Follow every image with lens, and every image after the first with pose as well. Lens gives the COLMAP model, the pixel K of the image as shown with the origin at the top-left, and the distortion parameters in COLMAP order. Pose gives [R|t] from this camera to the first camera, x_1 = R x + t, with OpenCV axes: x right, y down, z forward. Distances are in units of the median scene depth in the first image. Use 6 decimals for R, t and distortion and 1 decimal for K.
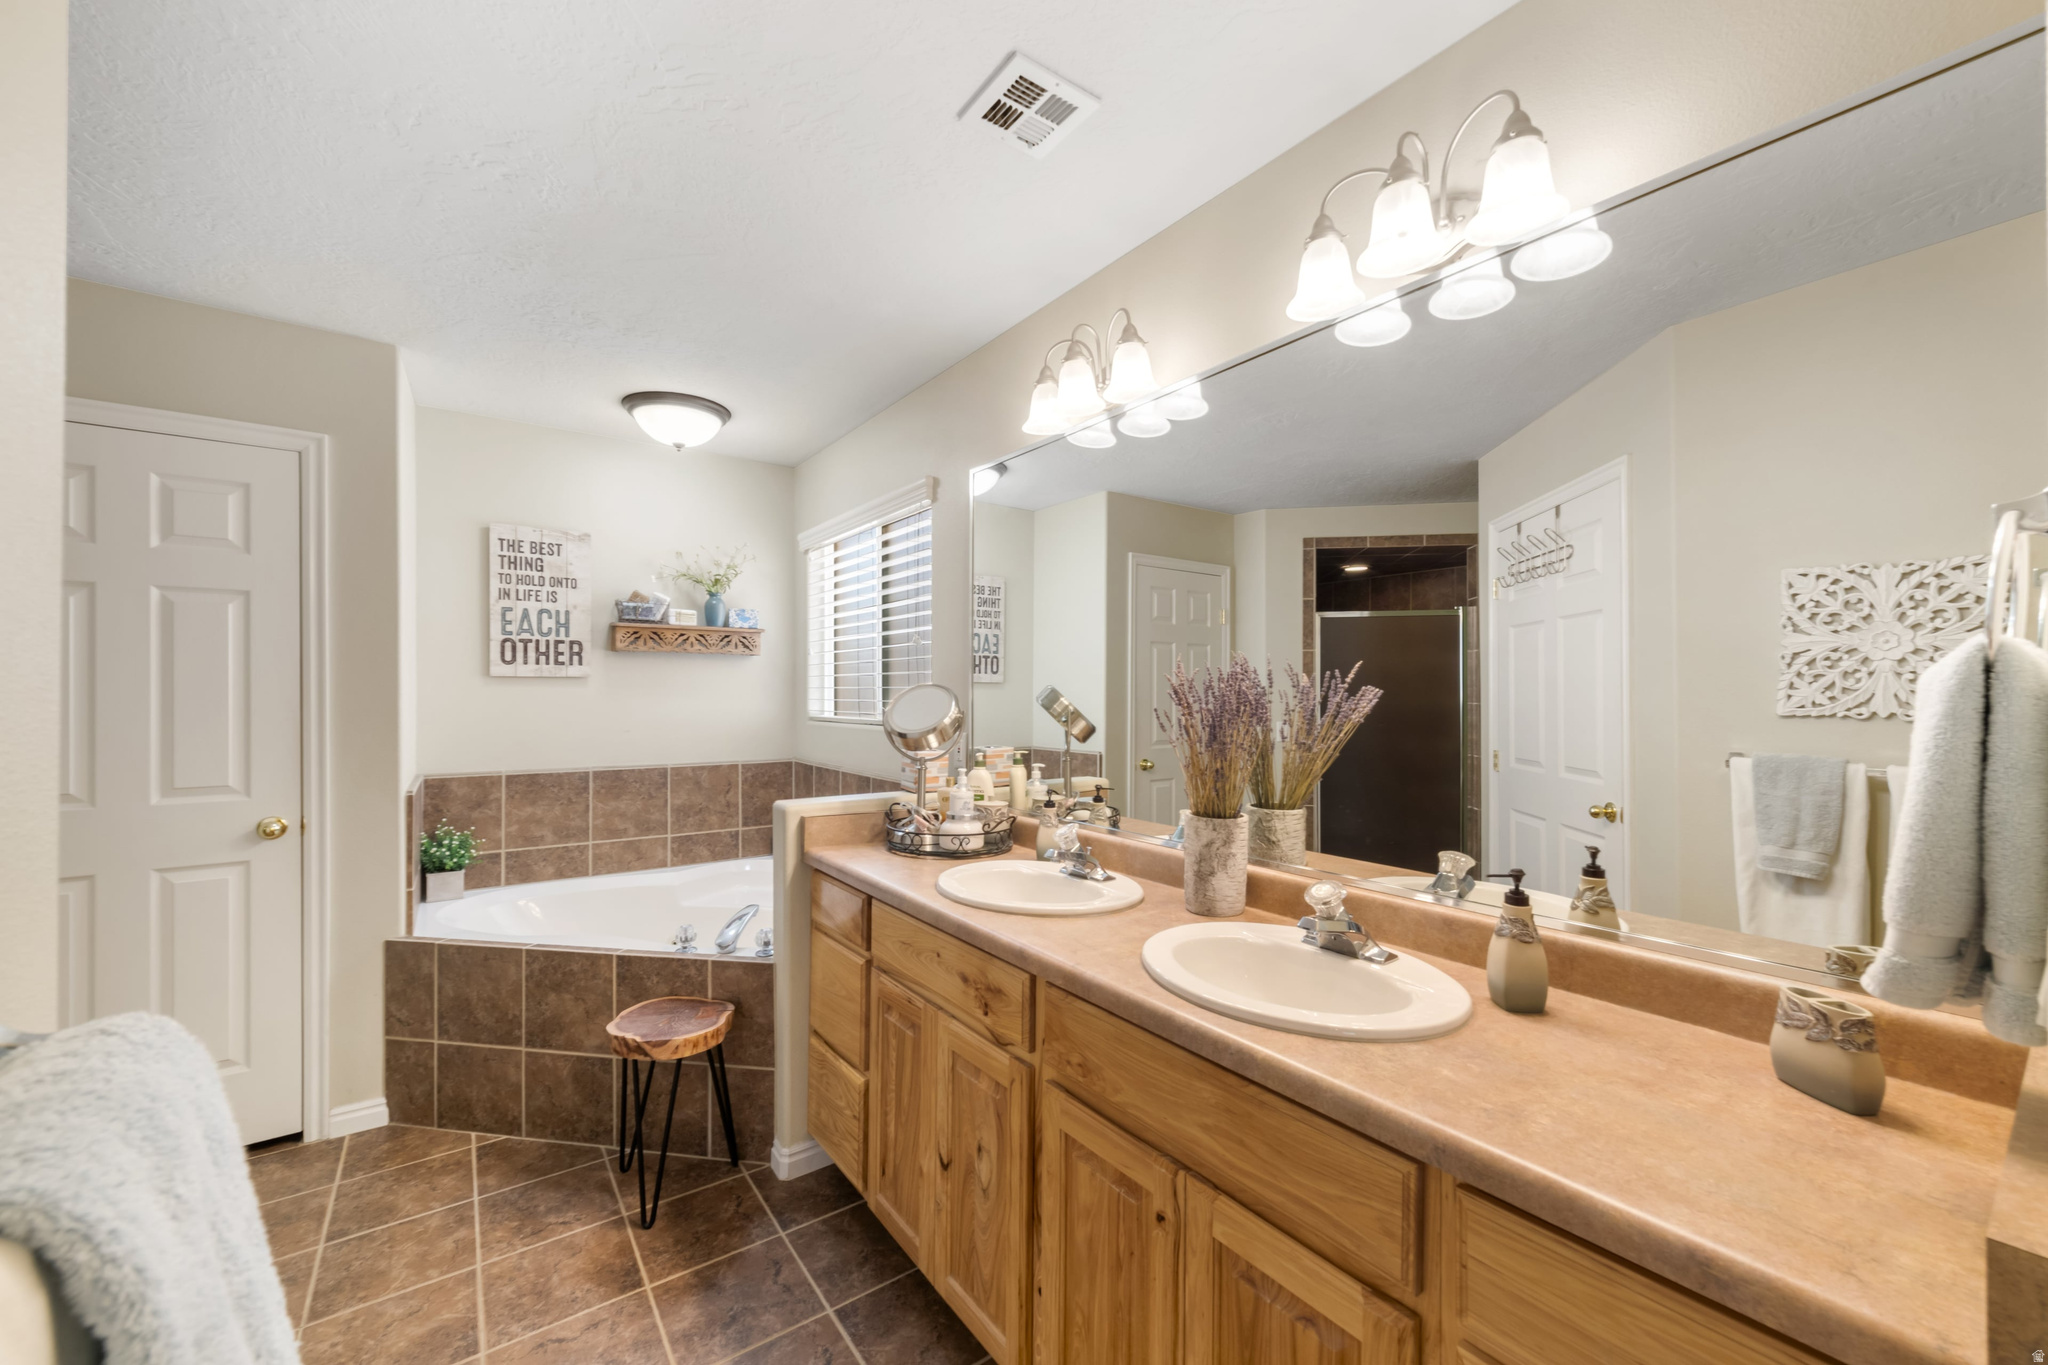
lens RADIAL K [[789.4, 0, 1034.0], [0, 789.4, 698.7], [0, 0, 1]] dist [0.000611, 0.000042]
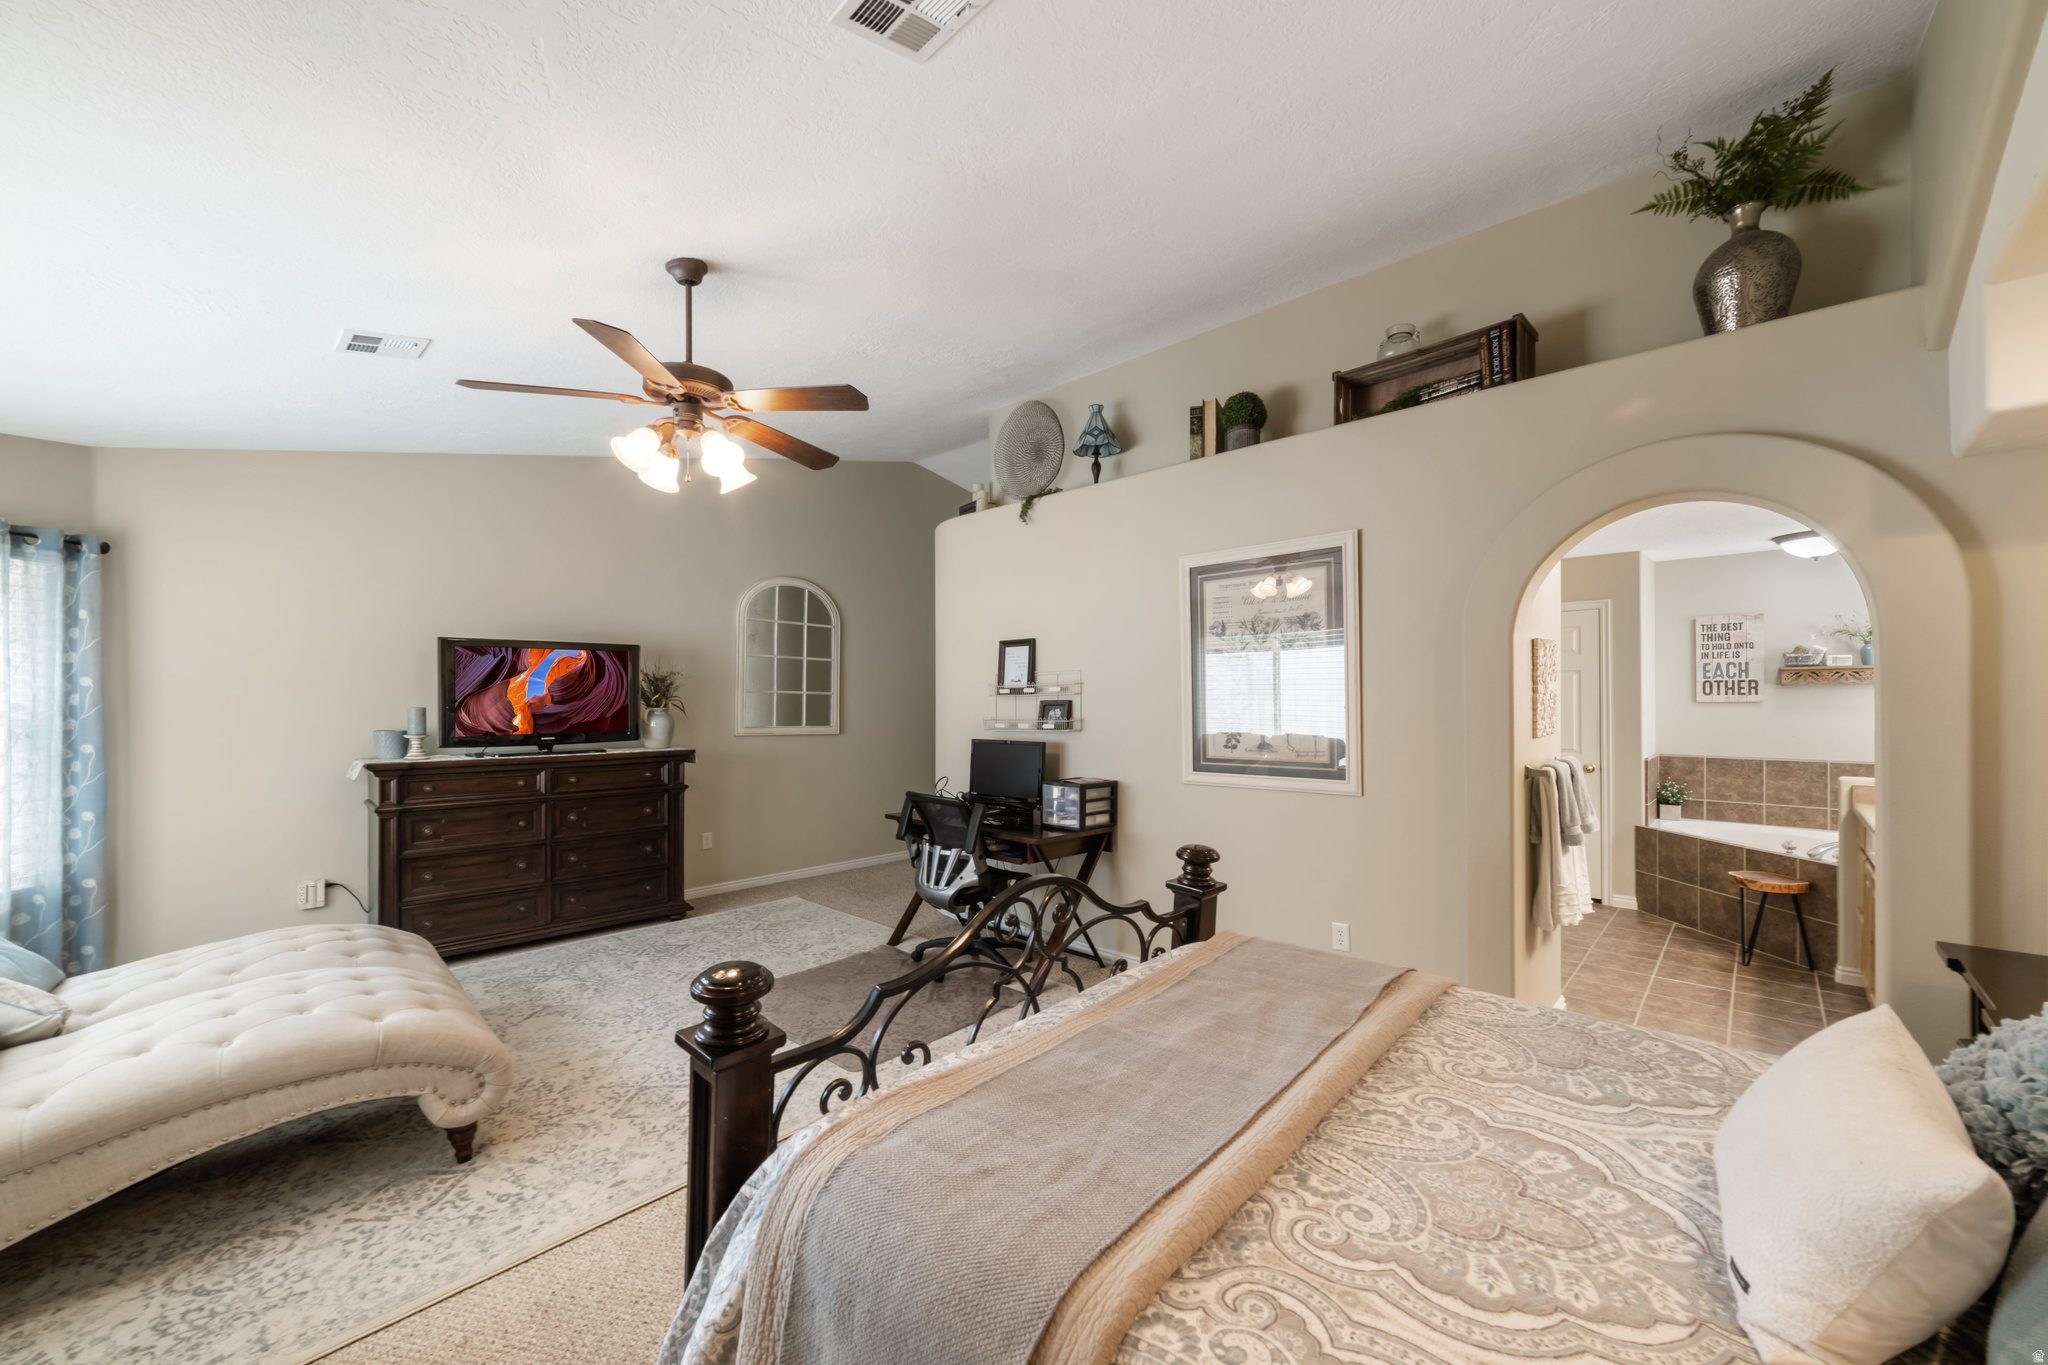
lens RADIAL K [[769.5, 0, 1027.8], [0, 769.5, 693.7], [0, 0, 1]] dist [-0.001045, 0.000014]
pose [[0.170860, -0.009112, -0.985253, 0.775550], [-0.003628, 0.999945, -0.009877, -0.024374], [0.985289, 0.005262, 0.170818, -0.799498]]
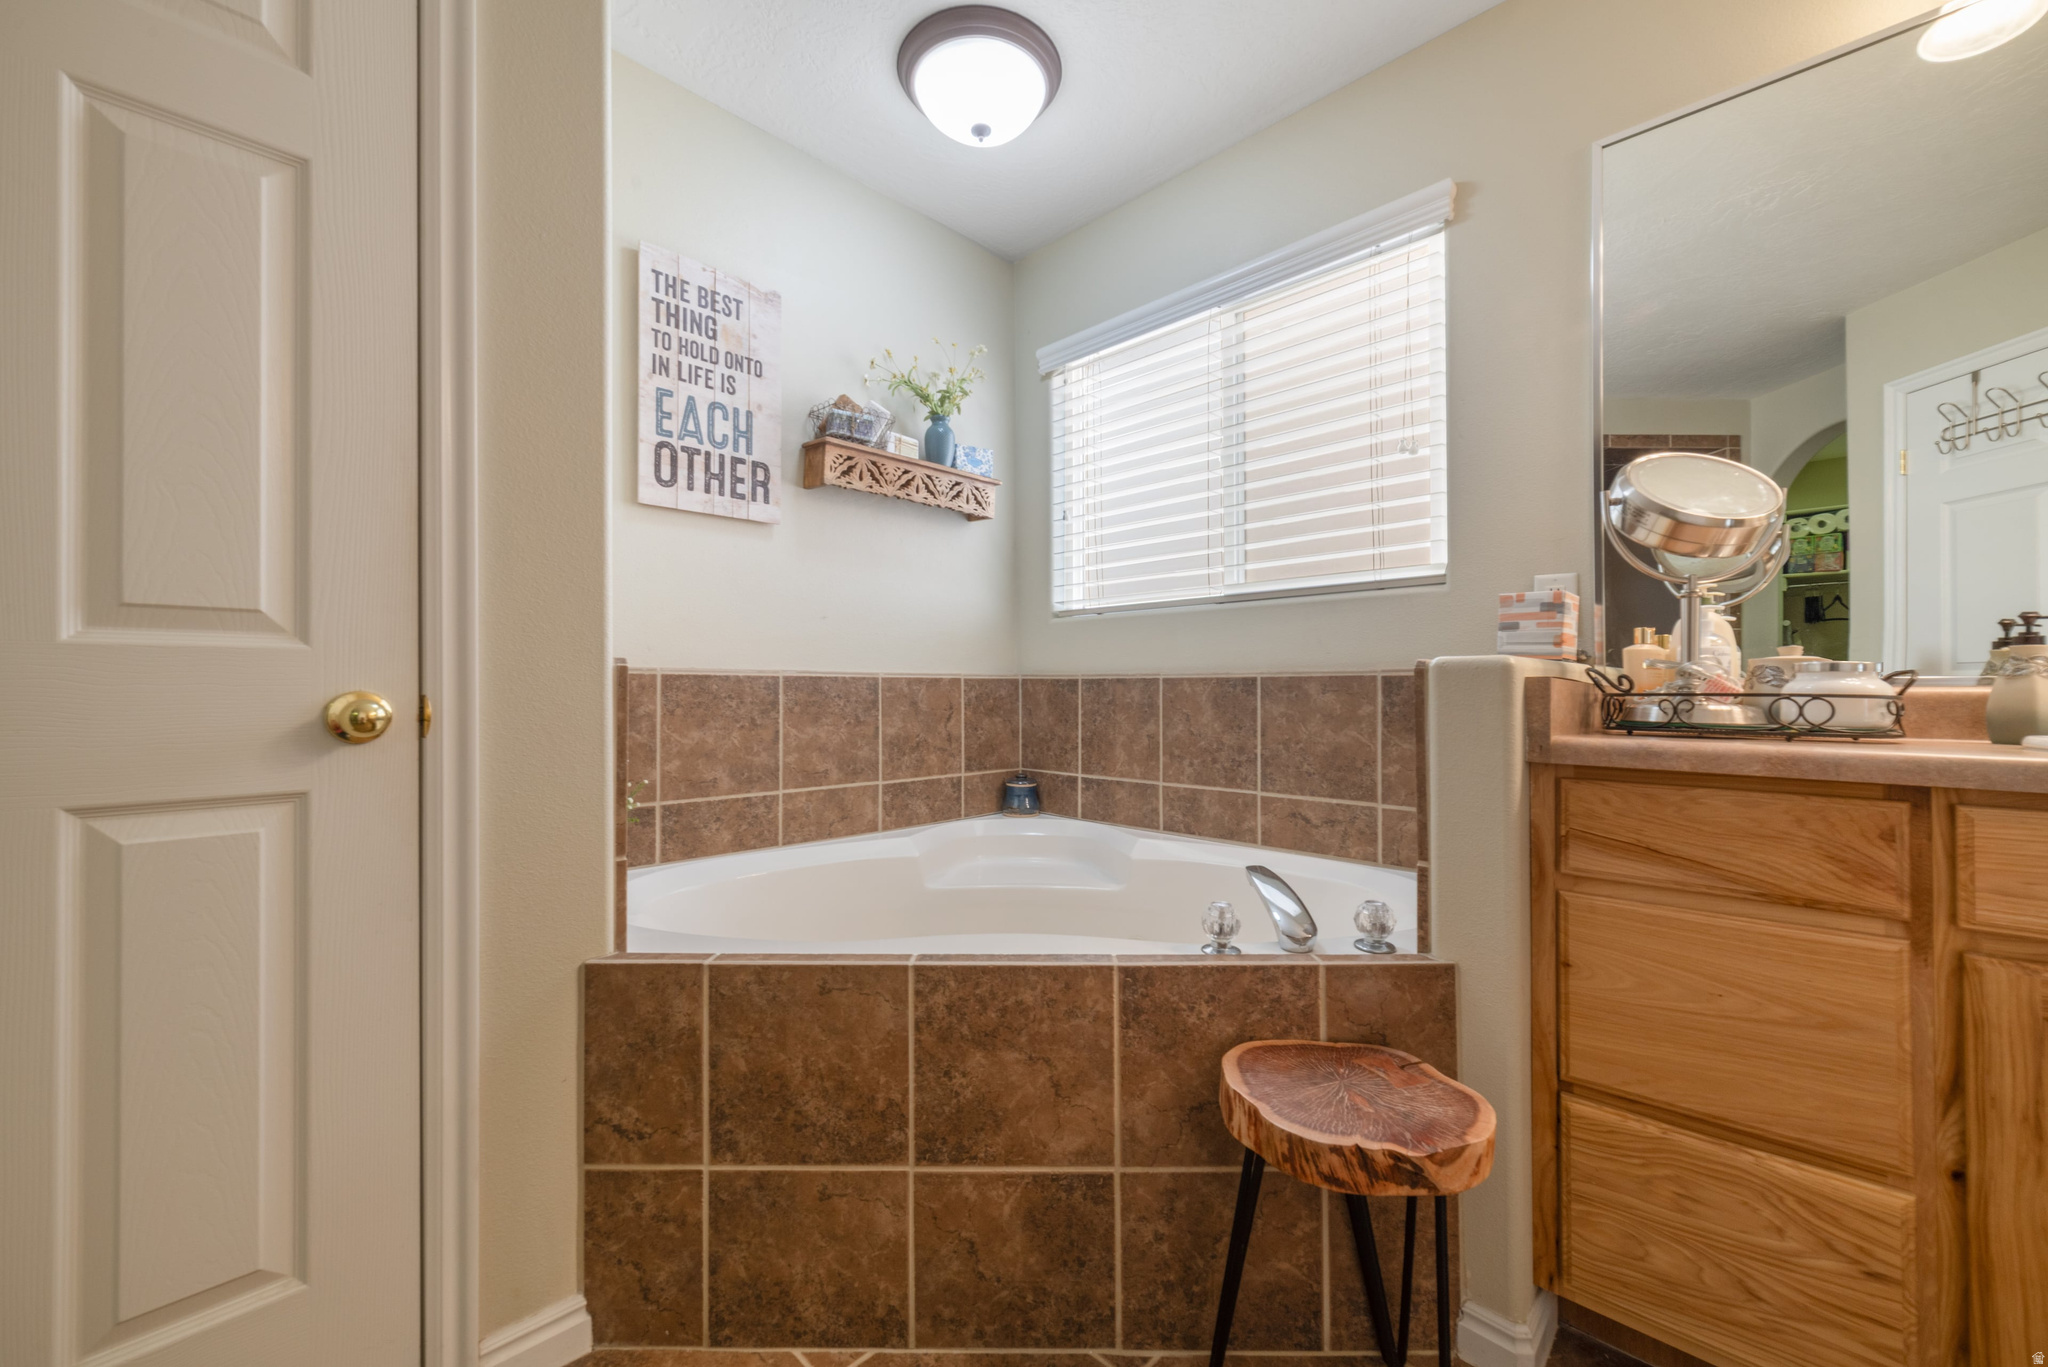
lens RADIAL K [[791.8, 0, 1034.9], [0, 791.8, 687.3], [0, 0, 1]] dist [-0.002390, 0.000314]
pose [[0.987114, -0.000303, 0.160017, -0.491016], [0.001335, 0.999979, -0.006341, 0.110682], [-0.160012, 0.006473, 0.987094, 0.376969]]
